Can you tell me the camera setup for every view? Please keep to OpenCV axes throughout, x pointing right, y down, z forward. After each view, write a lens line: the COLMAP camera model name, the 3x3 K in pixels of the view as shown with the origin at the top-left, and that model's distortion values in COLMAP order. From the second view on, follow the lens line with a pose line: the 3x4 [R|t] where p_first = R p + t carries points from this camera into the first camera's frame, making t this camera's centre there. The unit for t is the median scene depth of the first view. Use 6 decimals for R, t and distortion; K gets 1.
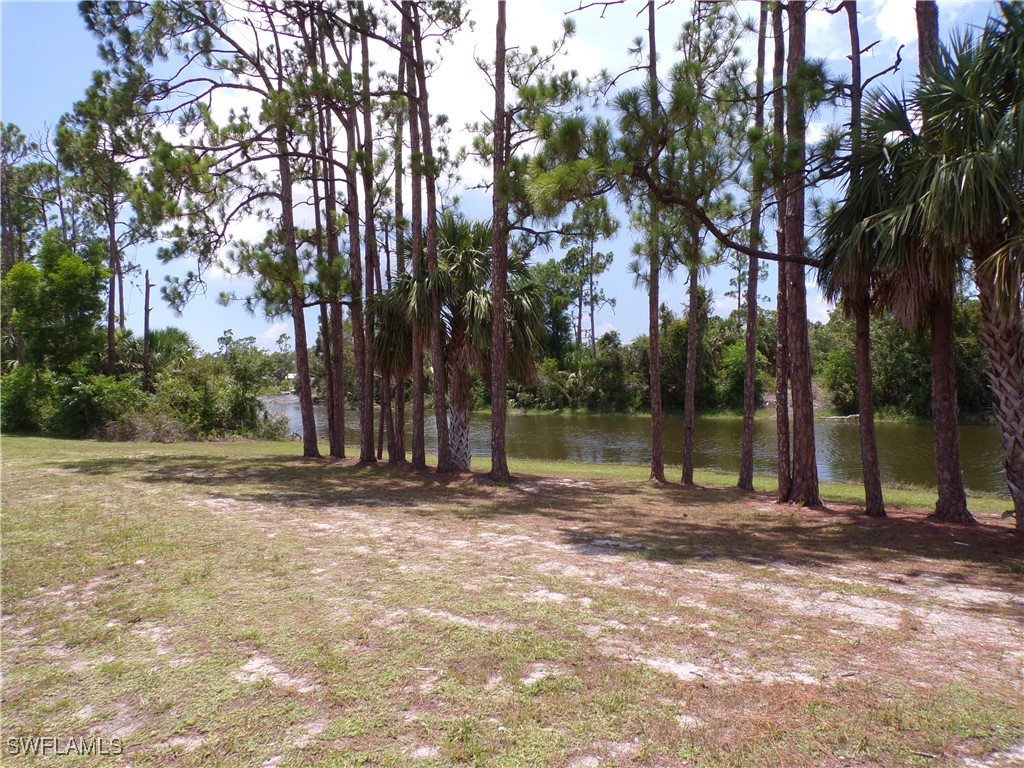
lens RADIAL K [[691.4, 0, 510.7], [0, 691.4, 387.8], [0, 0, 1]] dist [-0.020550, 0.021311]
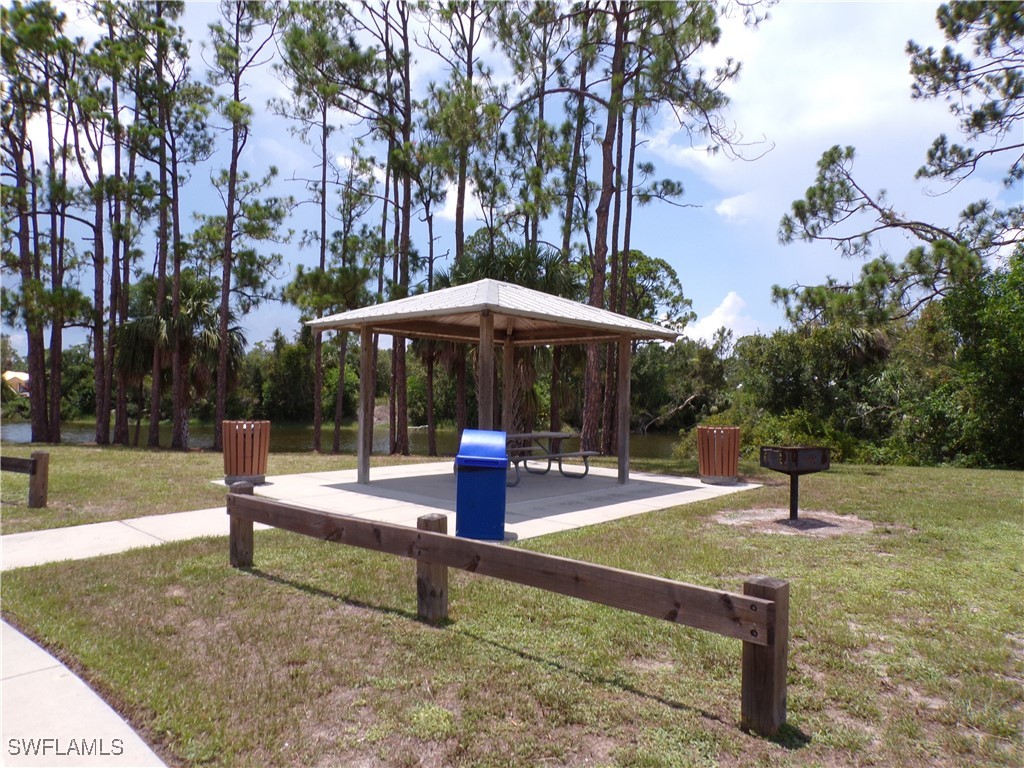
lens RADIAL K [[691.4, 0, 501.8], [0, 691.4, 375.4], [0, 0, 1]] dist [-0.020550, 0.021311]
pose [[0.838949, 0.049162, 0.541985, -0.380171], [-0.024430, 0.998310, -0.052738, 0.032546], [-0.543661, 0.031004, 0.838732, -0.752900]]
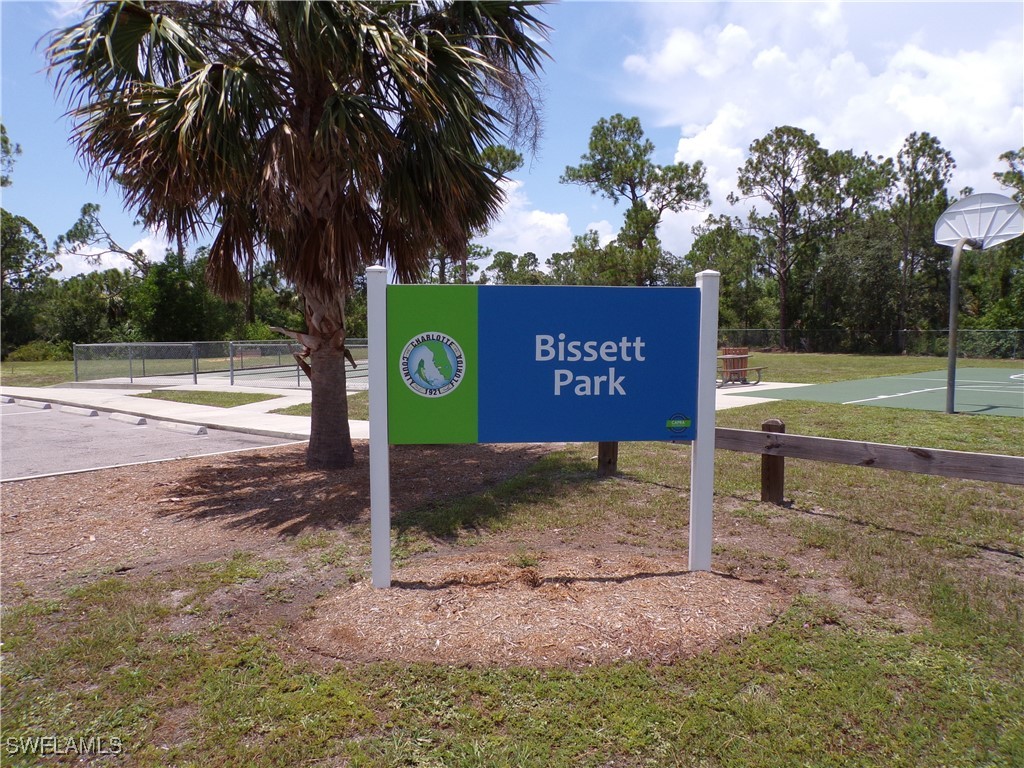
lens RADIAL K [[691.4, 0, 511.3], [0, 691.4, 388.9], [0, 0, 1]] dist [-0.020550, 0.021311]
pose [[0.210182, -0.063770, 0.975580, -2.021284], [0.017700, 0.997955, 0.061419, 0.087630], [-0.977502, 0.004359, 0.210881, -2.990057]]
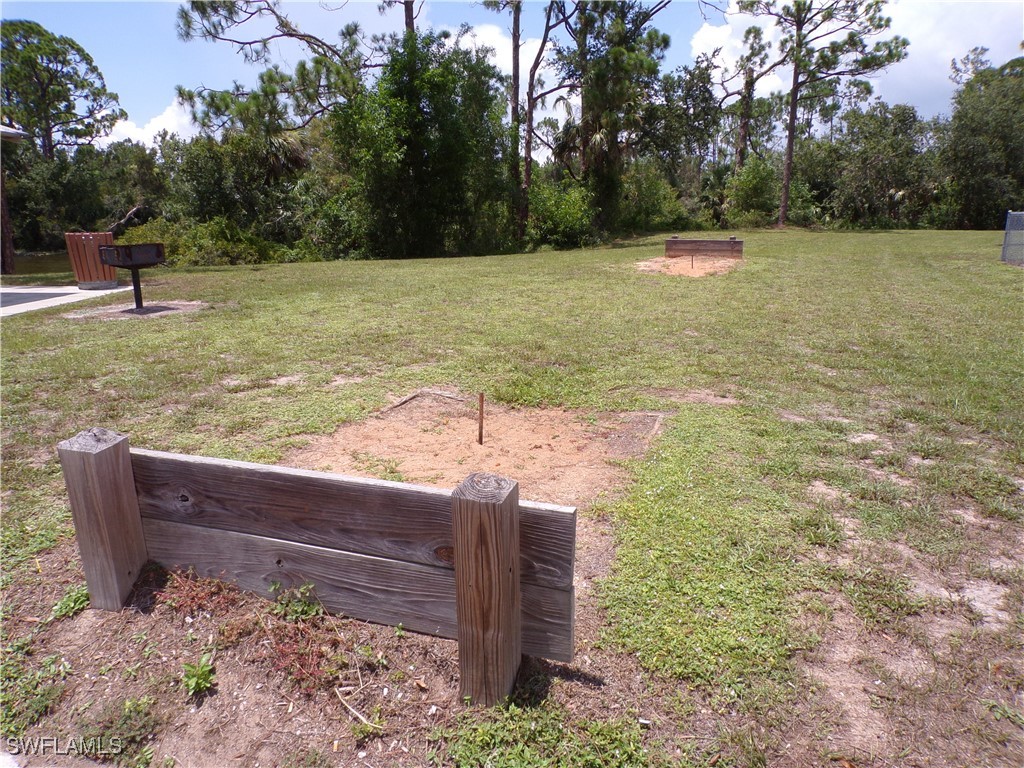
lens RADIAL K [[691.4, 0, 512.8], [0, 691.4, 386.4], [0, 0, 1]] dist [-0.020550, 0.021311]
pose [[0.254171, -0.221495, 0.941455, -0.414112], [0.014706, 0.974195, 0.225228, 0.048061], [-0.967048, -0.043401, 0.250869, -0.949884]]
